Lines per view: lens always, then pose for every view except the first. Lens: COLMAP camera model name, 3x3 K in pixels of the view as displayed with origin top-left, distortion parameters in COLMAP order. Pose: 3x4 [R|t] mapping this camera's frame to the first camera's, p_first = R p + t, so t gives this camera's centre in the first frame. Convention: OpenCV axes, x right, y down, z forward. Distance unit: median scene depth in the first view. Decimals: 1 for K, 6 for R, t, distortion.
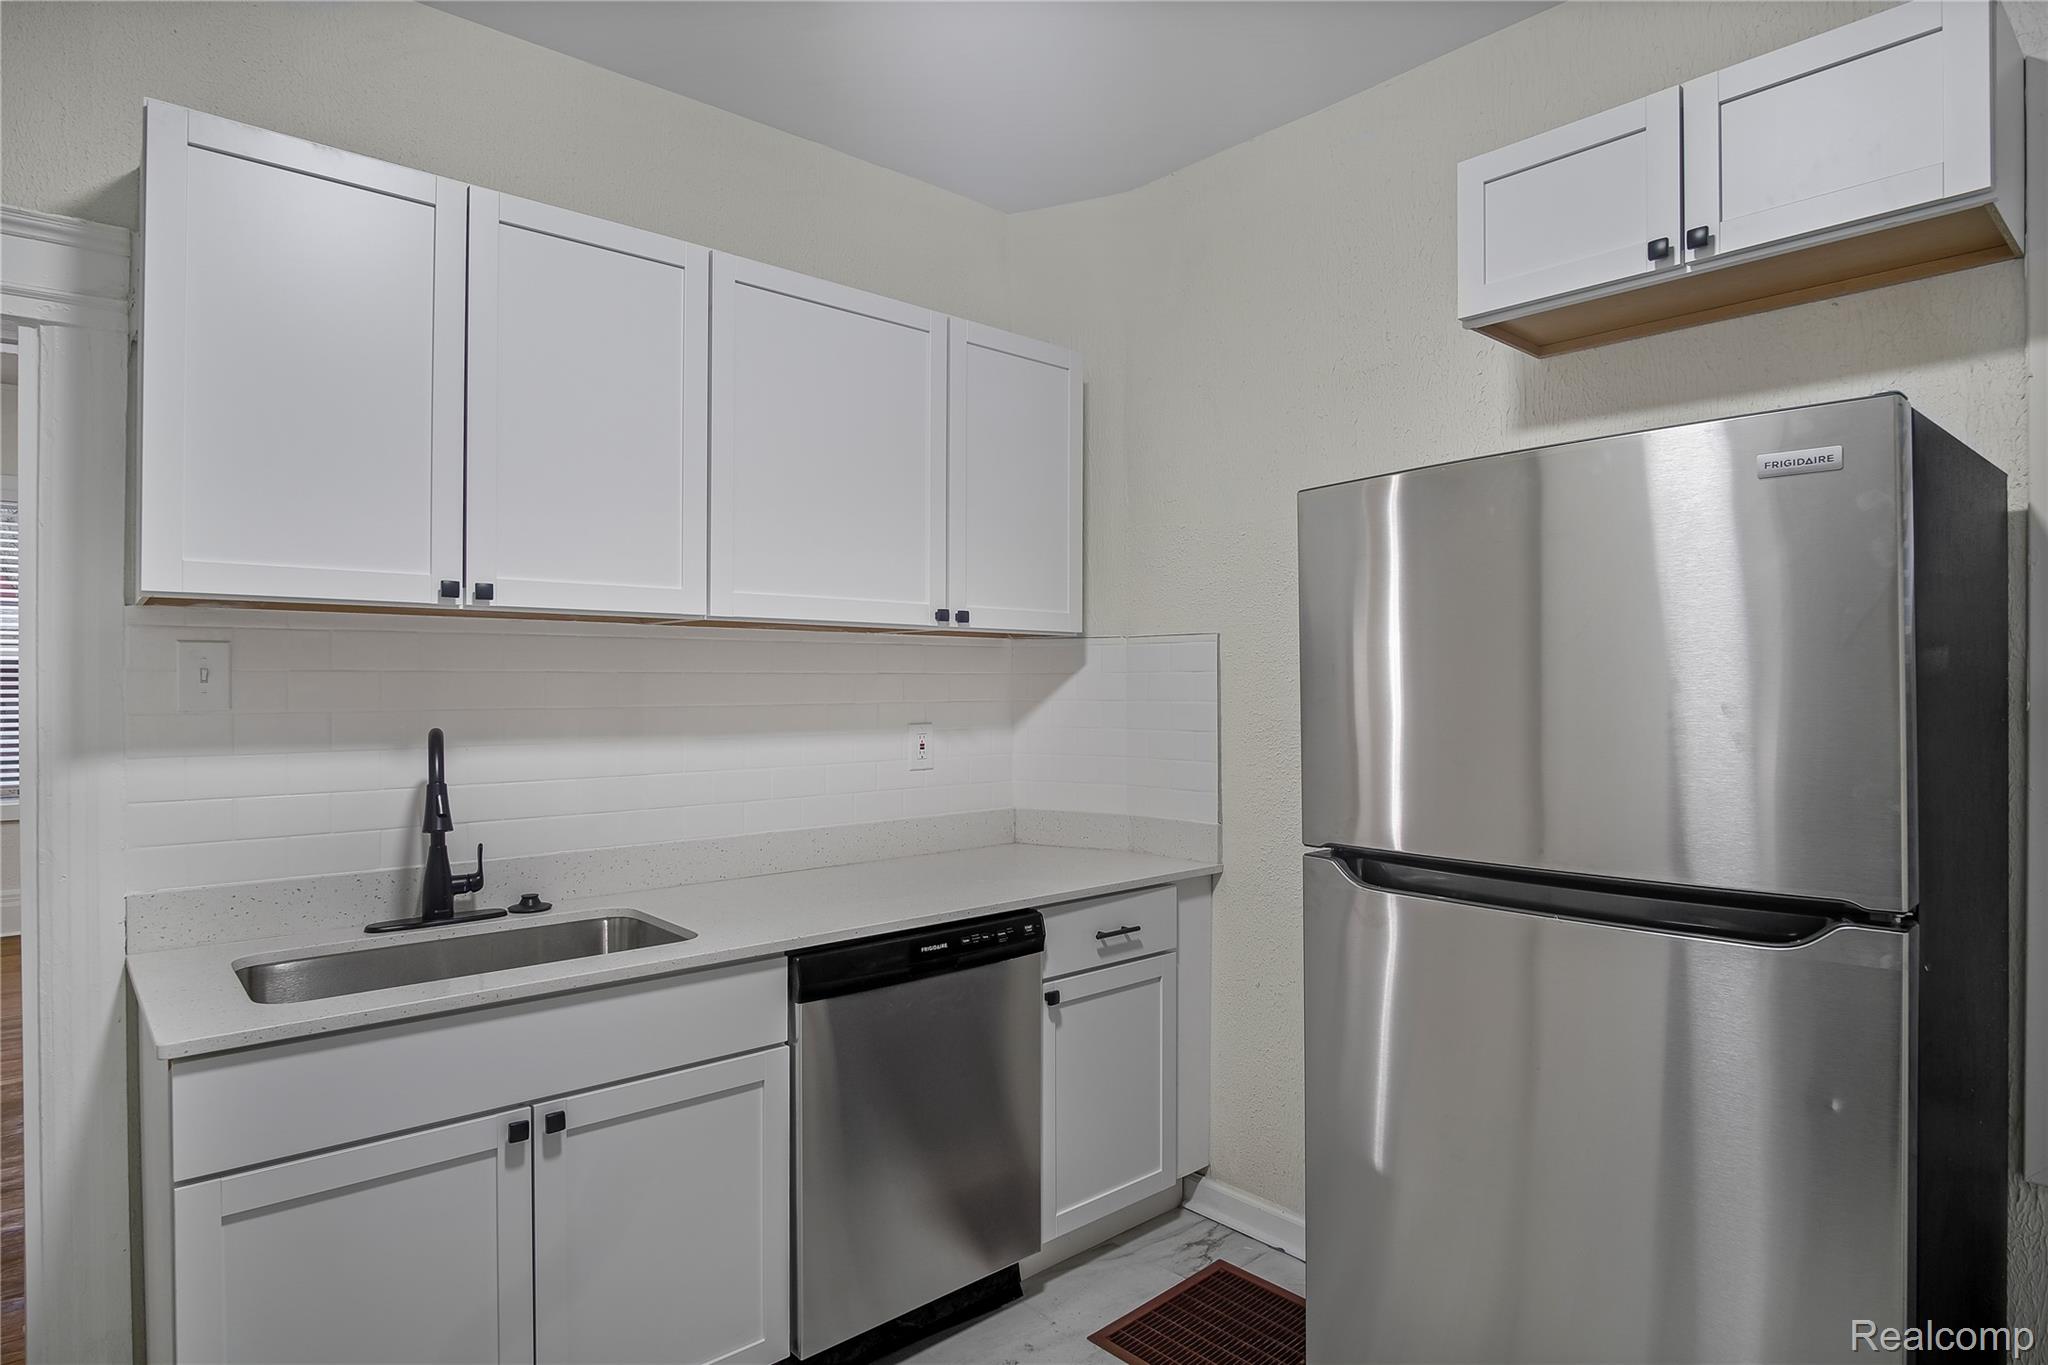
lens RADIAL K [[1117.4, 0, 1024.0], [0, 1117.4, 682.5], [0, 0, 1]] dist [-0.039918, 0.009587]
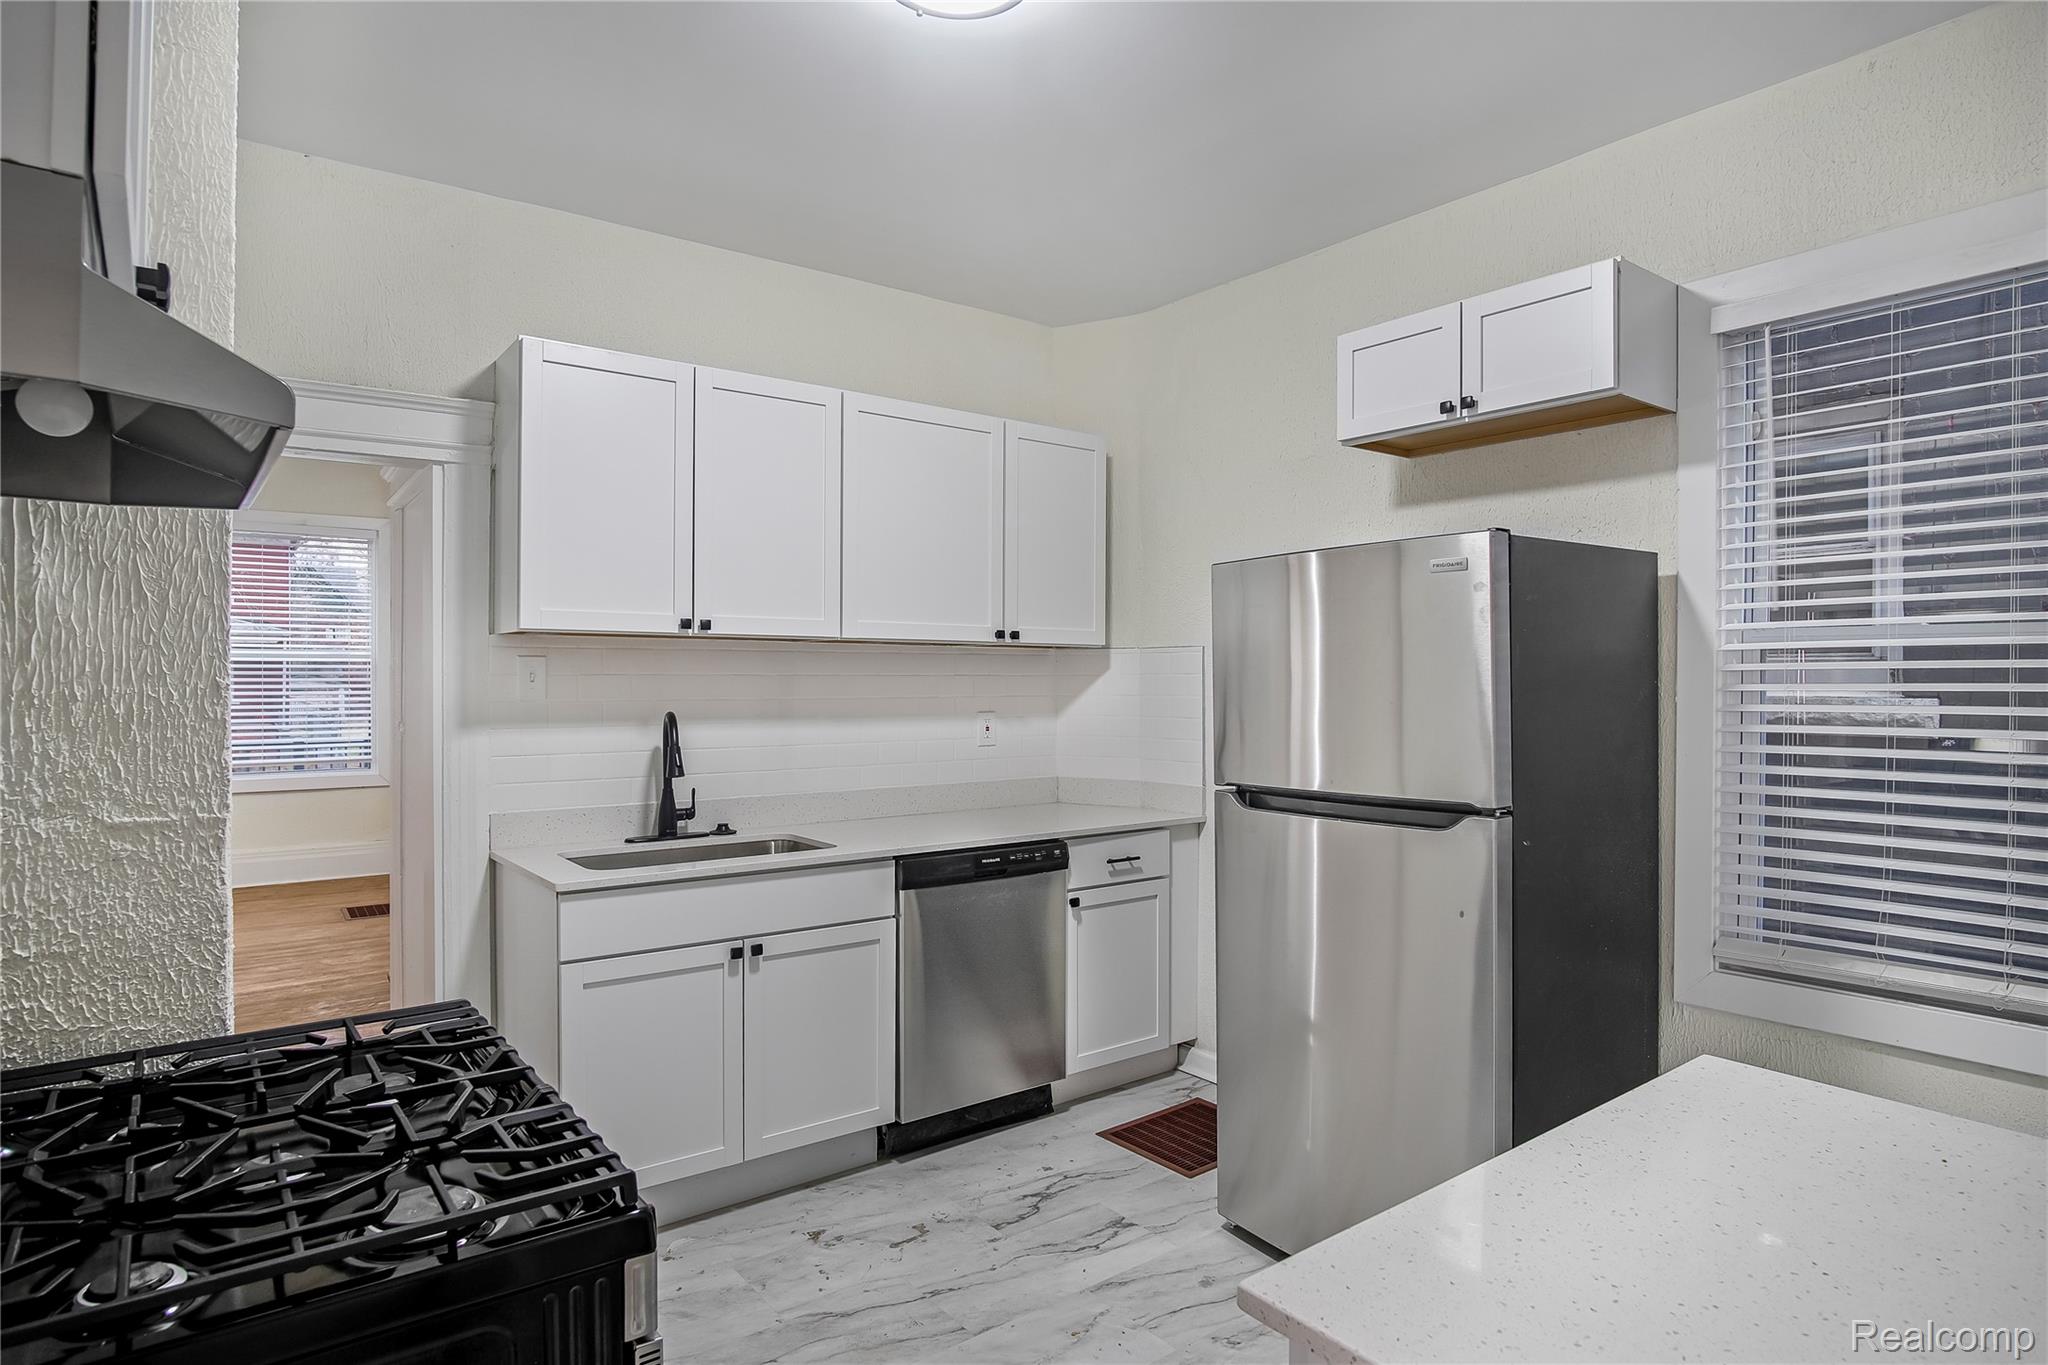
lens RADIAL K [[1117.4, 0, 1024.0], [0, 1117.4, 682.5], [0, 0, 1]] dist [-0.039918, 0.009587]
pose [[0.997325, 0.001823, -0.073077, 0.073655], [-0.001591, 0.999993, 0.003238, -0.004885], [0.073082, -0.003113, 0.997321, -0.495121]]
